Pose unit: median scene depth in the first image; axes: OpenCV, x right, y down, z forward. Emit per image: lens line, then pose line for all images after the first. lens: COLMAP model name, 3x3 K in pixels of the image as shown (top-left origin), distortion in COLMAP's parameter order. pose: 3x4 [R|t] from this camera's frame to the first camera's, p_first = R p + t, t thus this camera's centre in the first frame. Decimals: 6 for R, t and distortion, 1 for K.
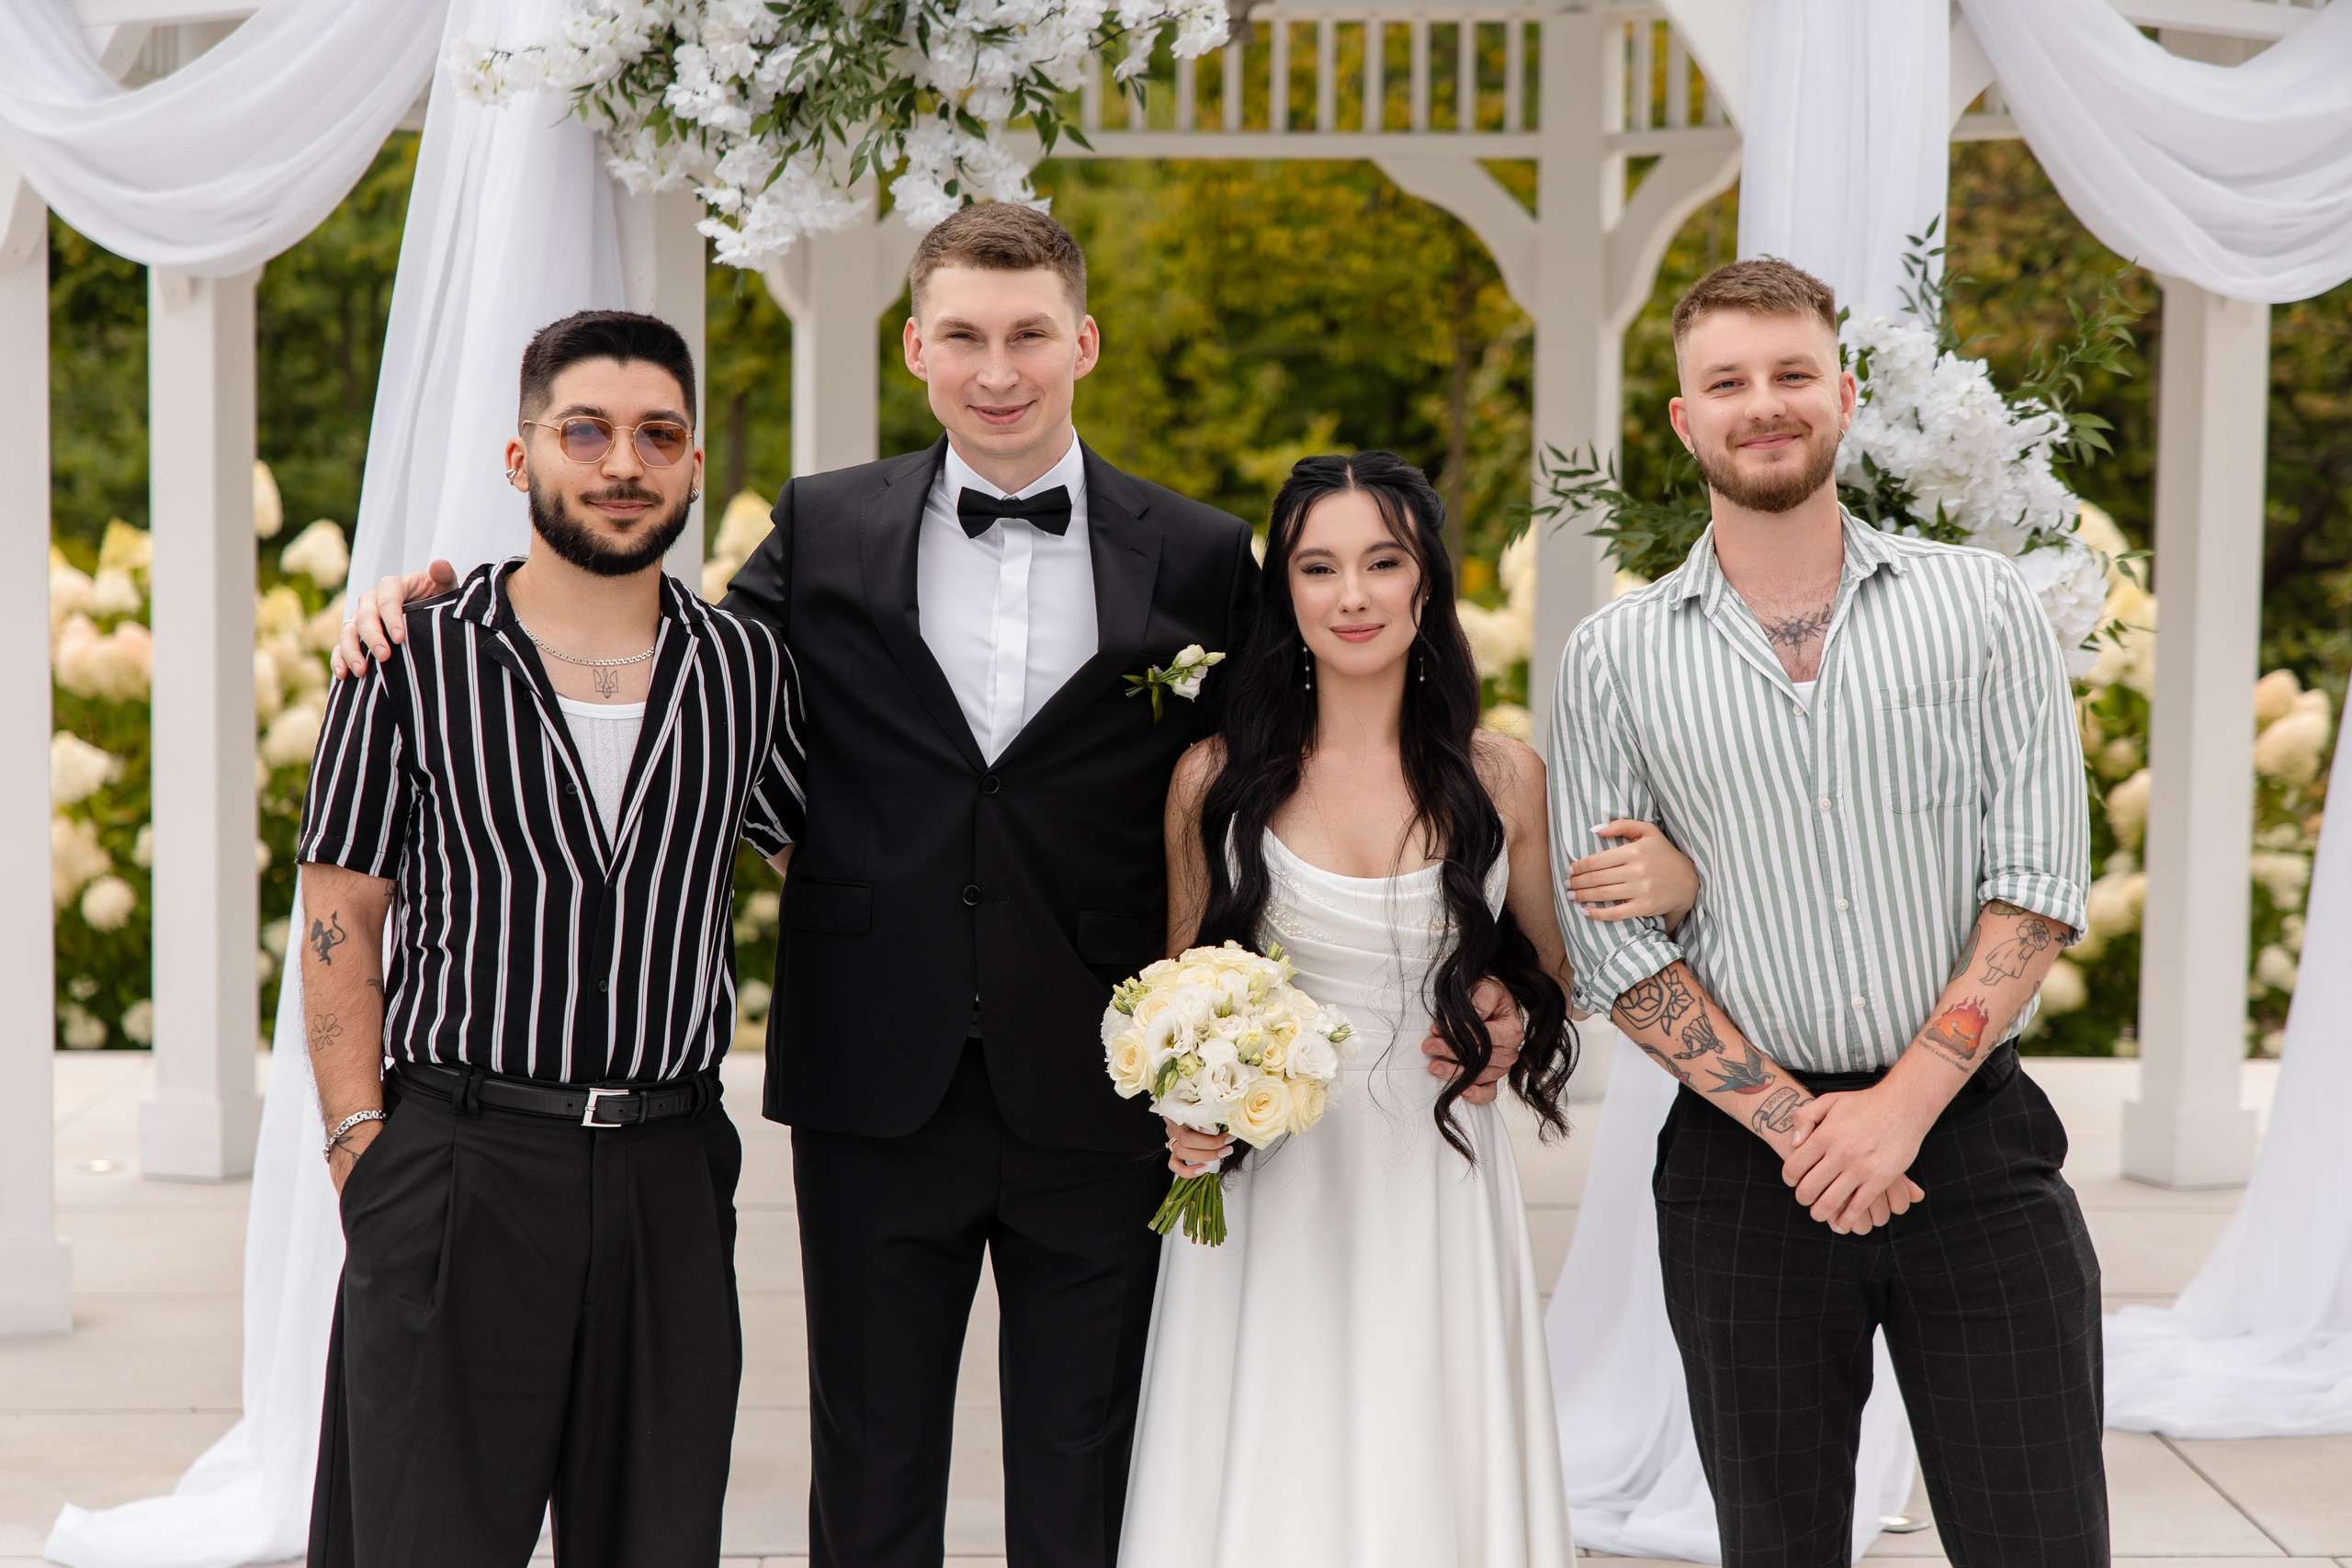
lens RADIAL K [[4819.1, 0, 1218.5], [0, 4819.1, 798.7], [0, 0, 1]] dist [0.002894, 0.047290]
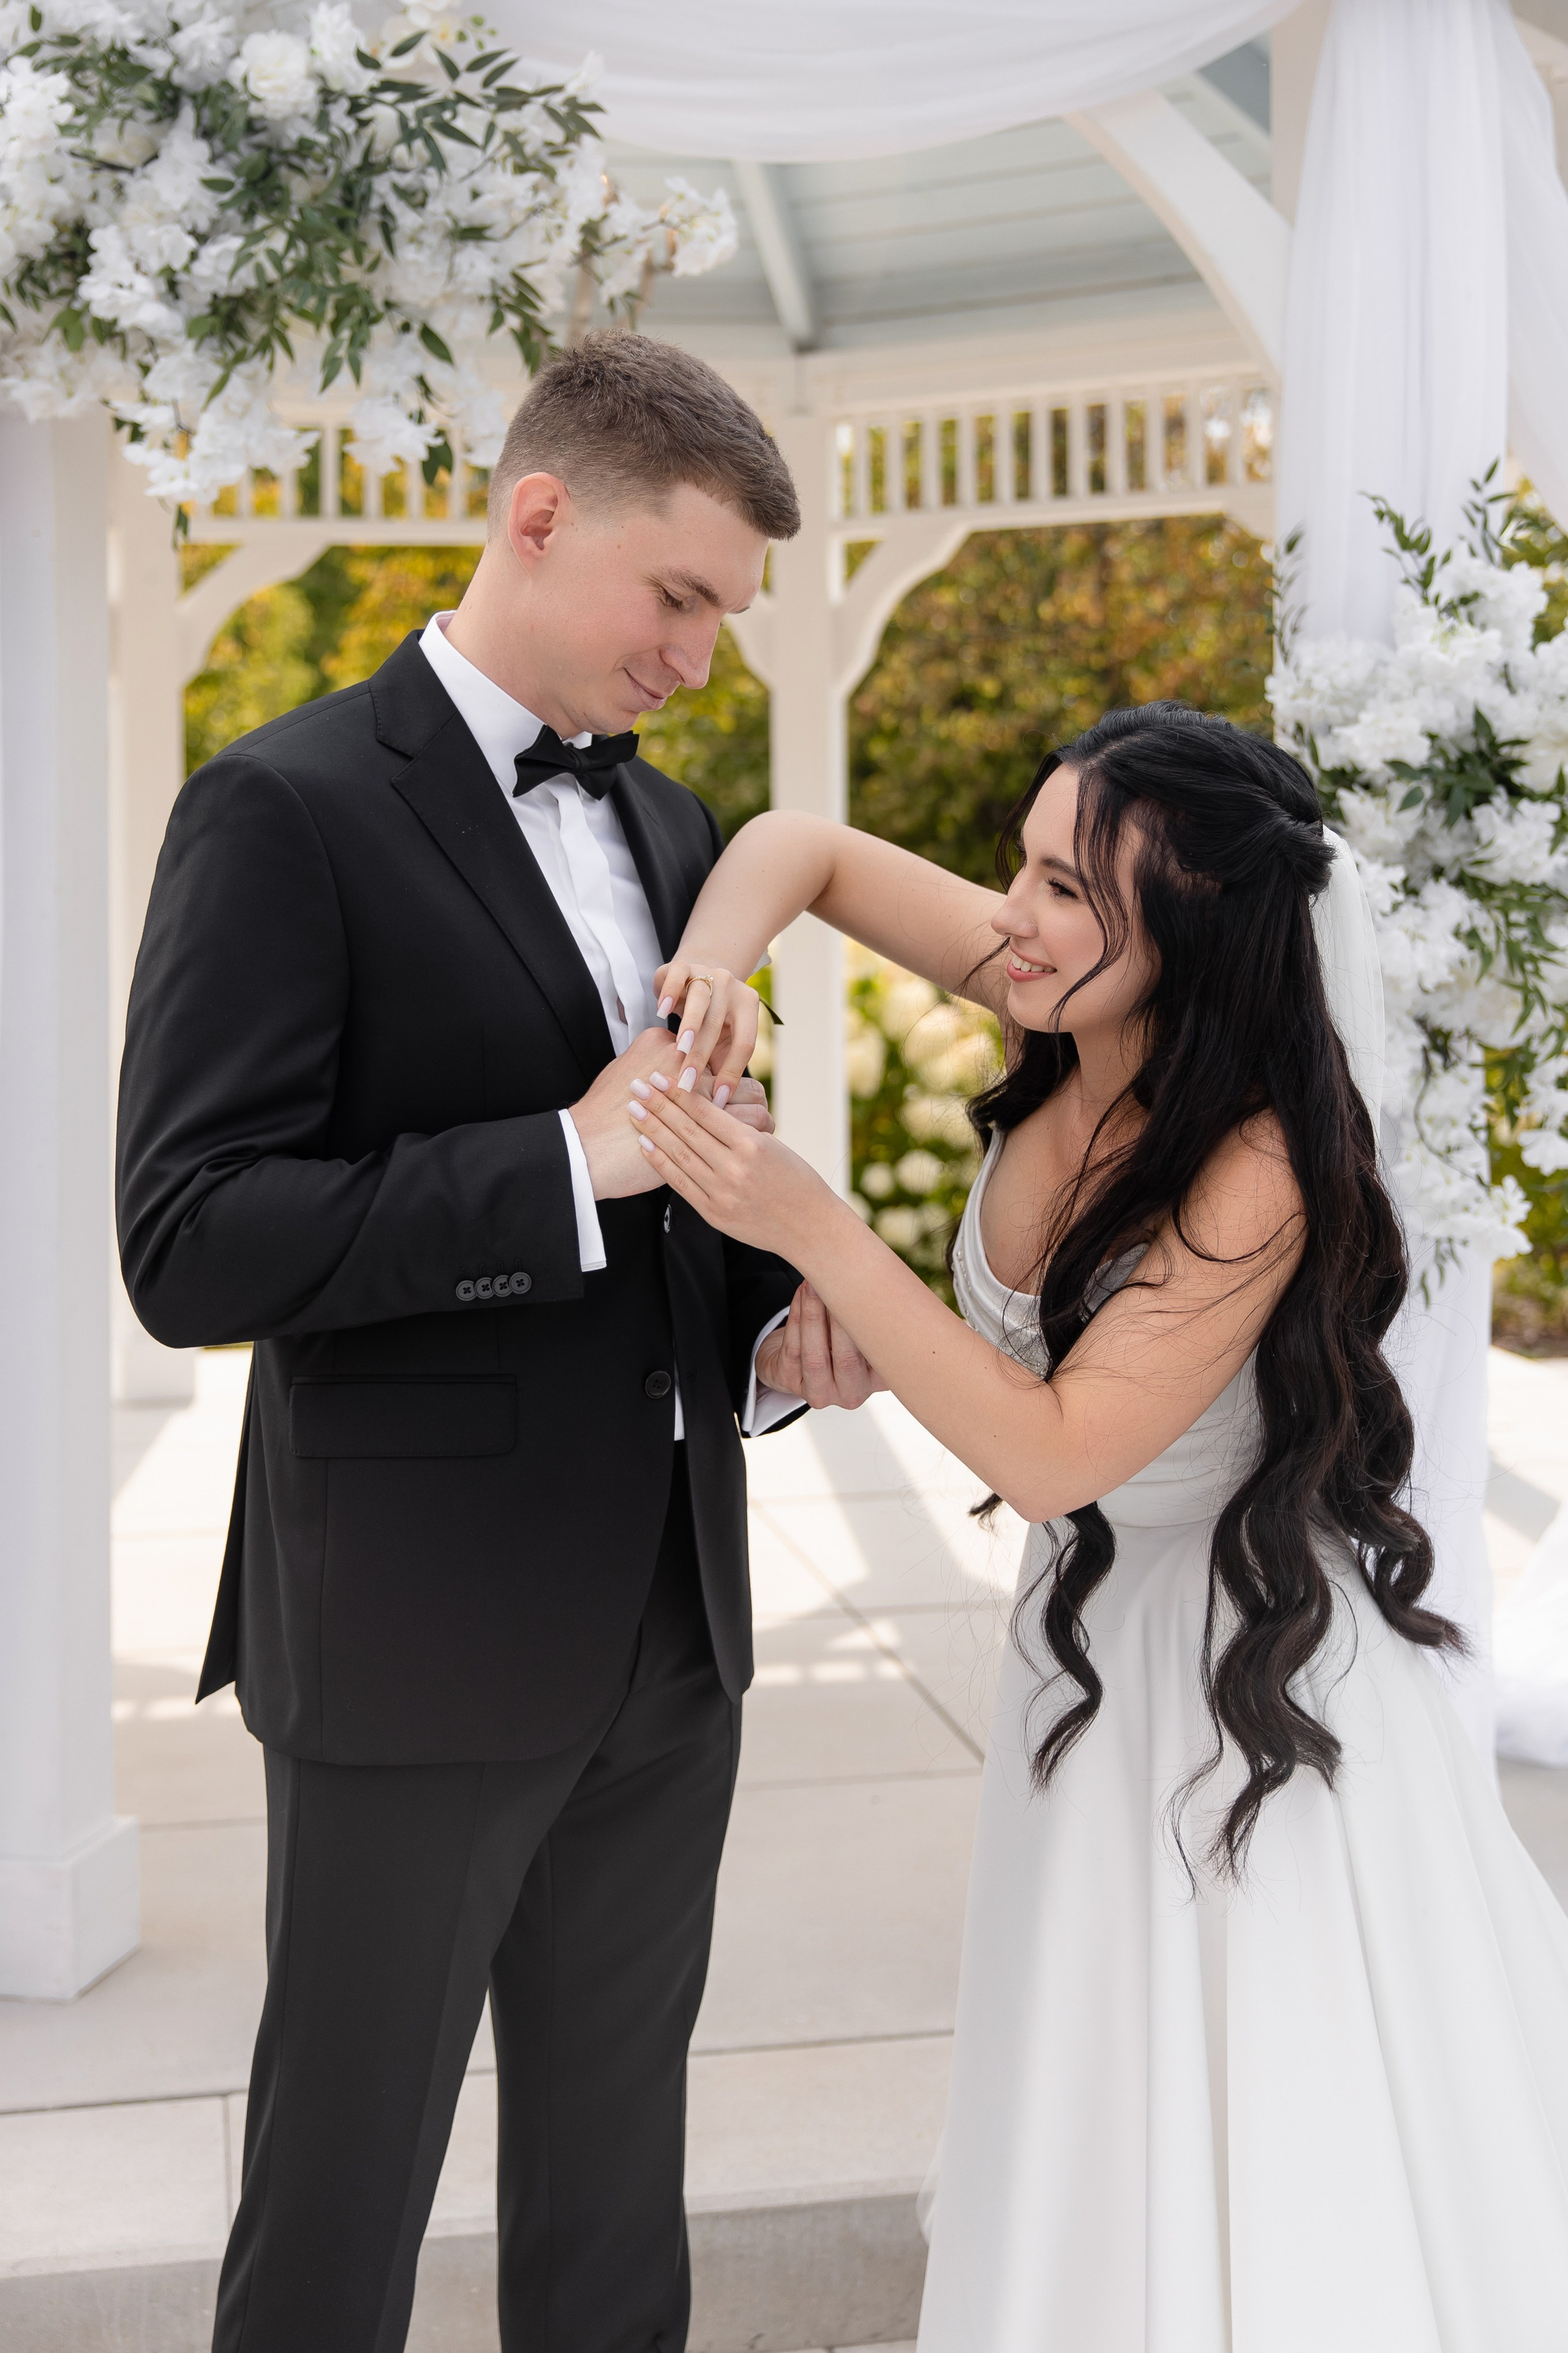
lens RADIAL K [[3187.2, 0, 782.1], [0, 3187.2, 889.9], [0, 0, 1]] dist [-0.002471, 0.029293]
pose [[0.986697, -0.020261, 0.161303, -0.084436], [0.031184, 0.997367, -0.065476, -0.005381], [-0.159551, 0.069635, 0.984731, 0.446054]]
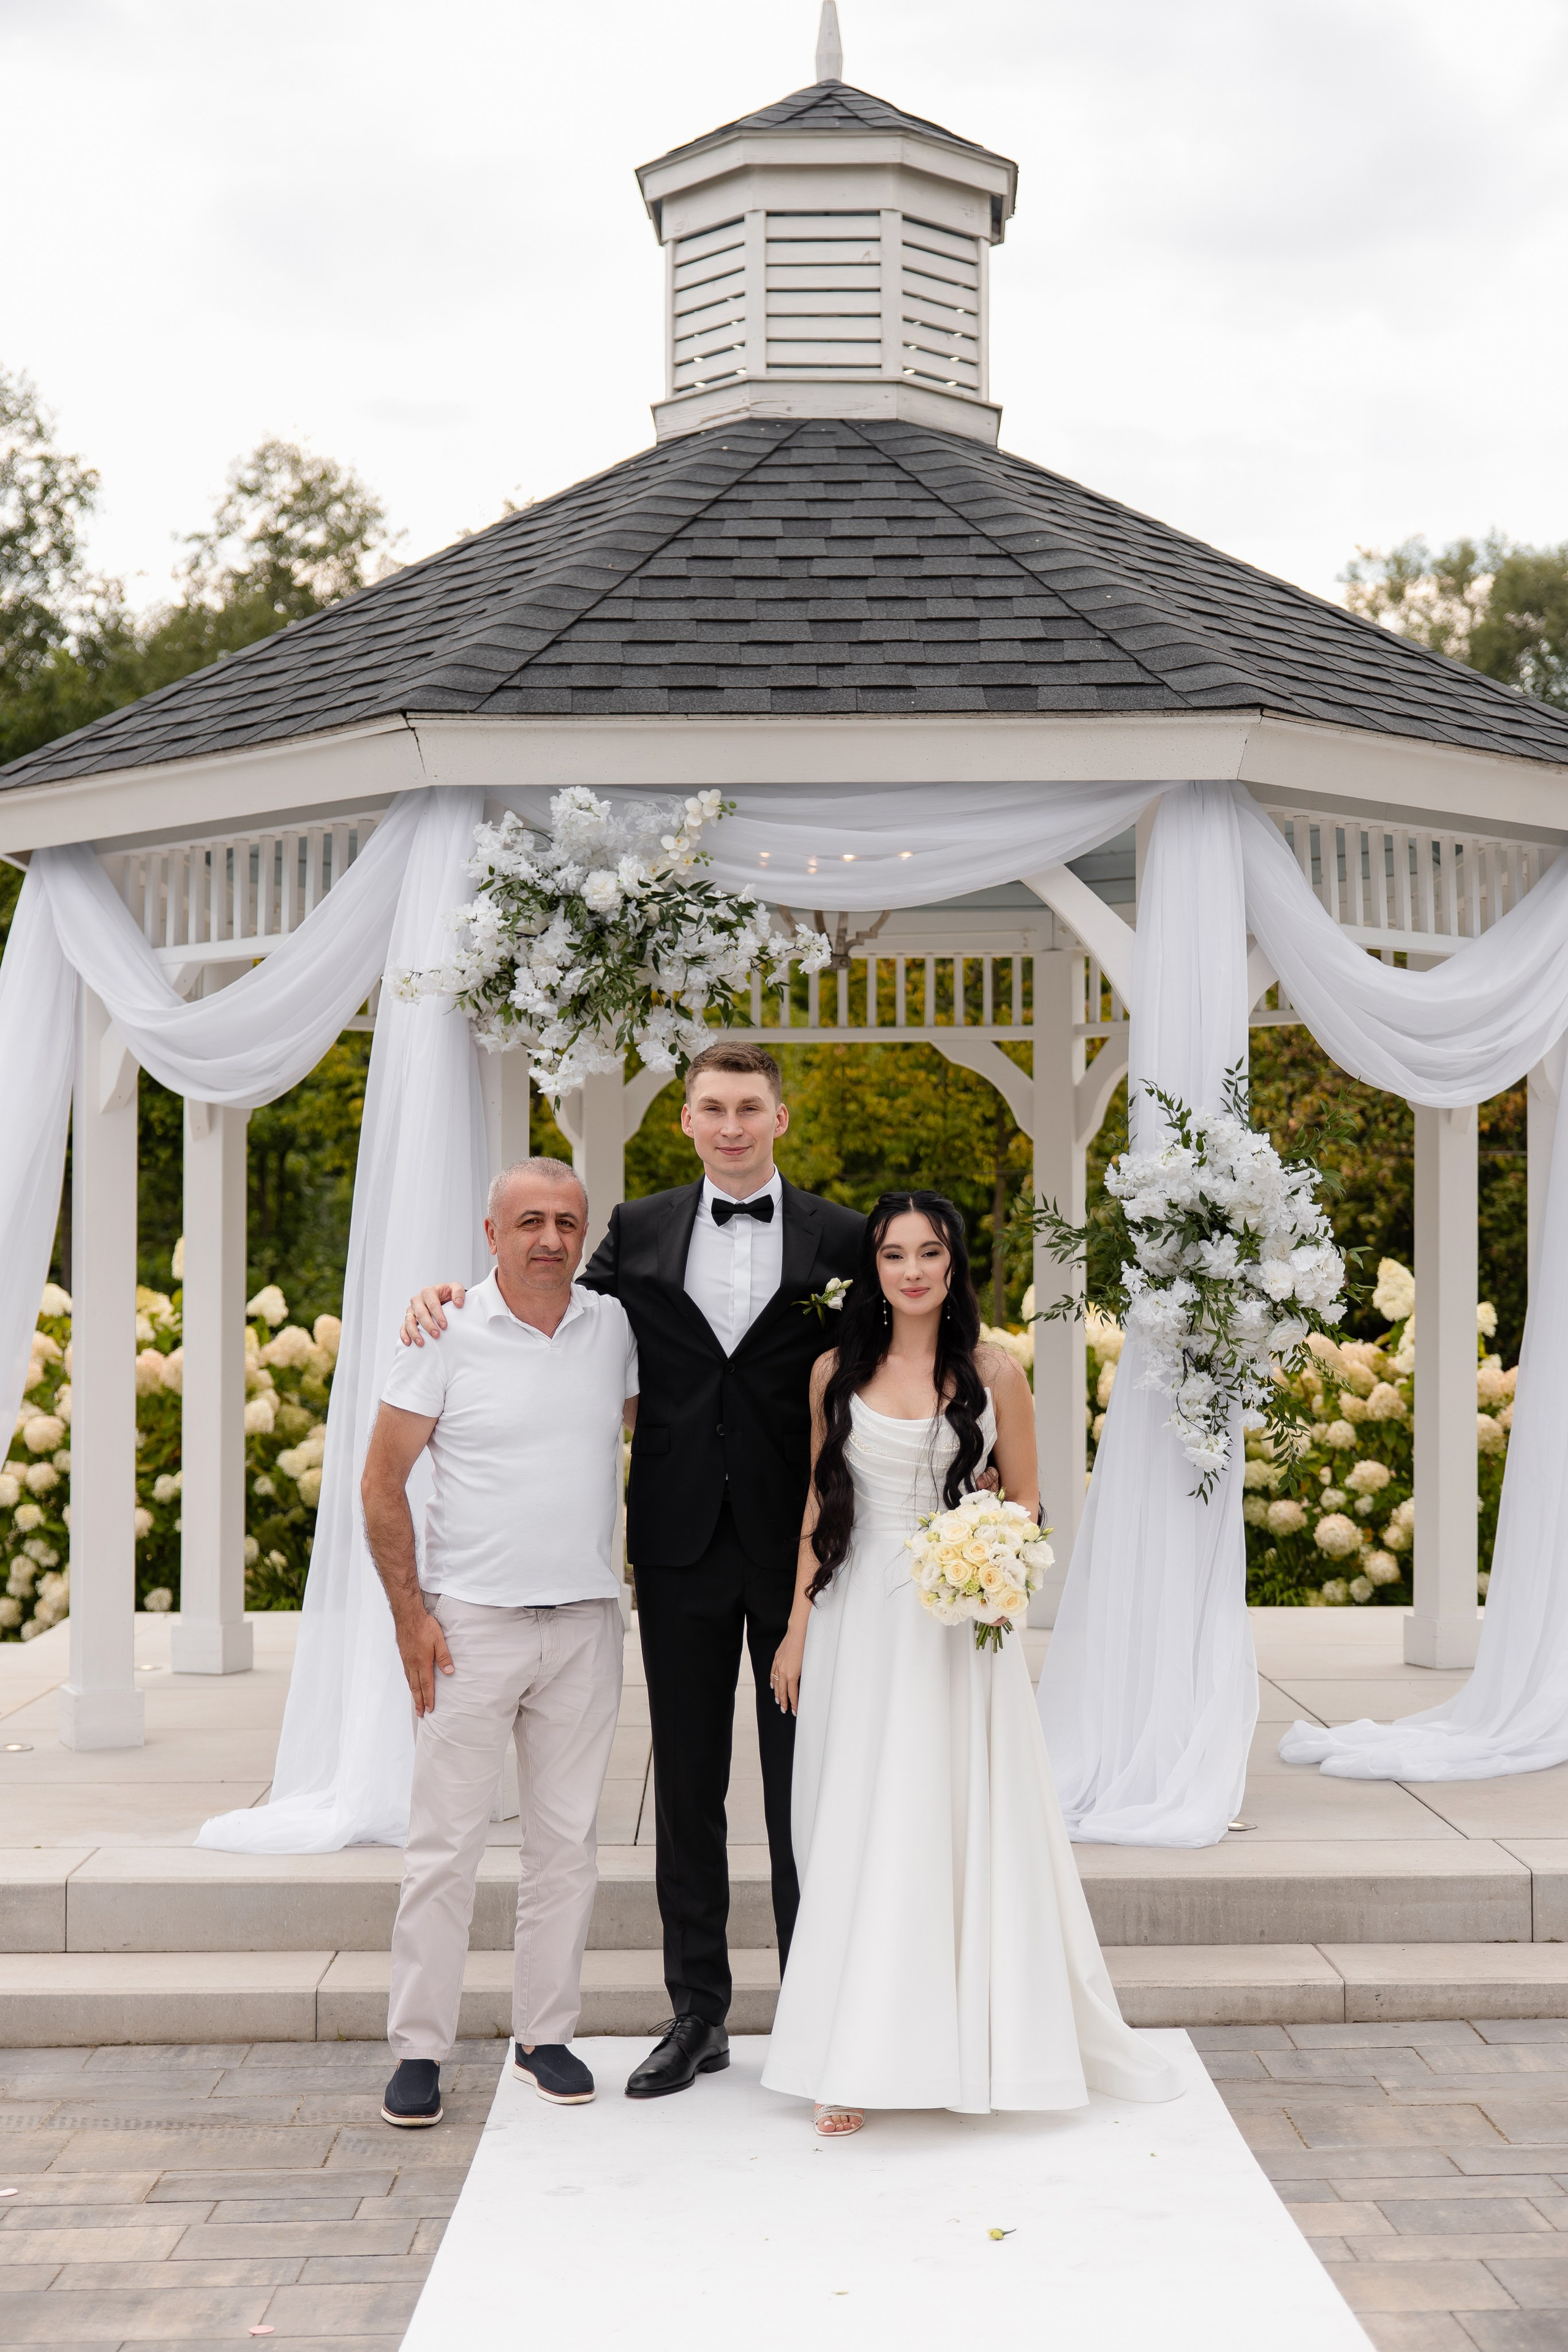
lens RADIAL K [[3397.6, 0, 780.2], [0, 3397.6, 1183.0], [0, 0, 1]] dist [0.017339, -0.025119]
pose [[0.999705, -0.011590, -0.021325, 0.009073], [0.009425, 0.995044, -0.098993, 0.043821], [0.022367, 0.098763, 0.994860, -0.215347]]
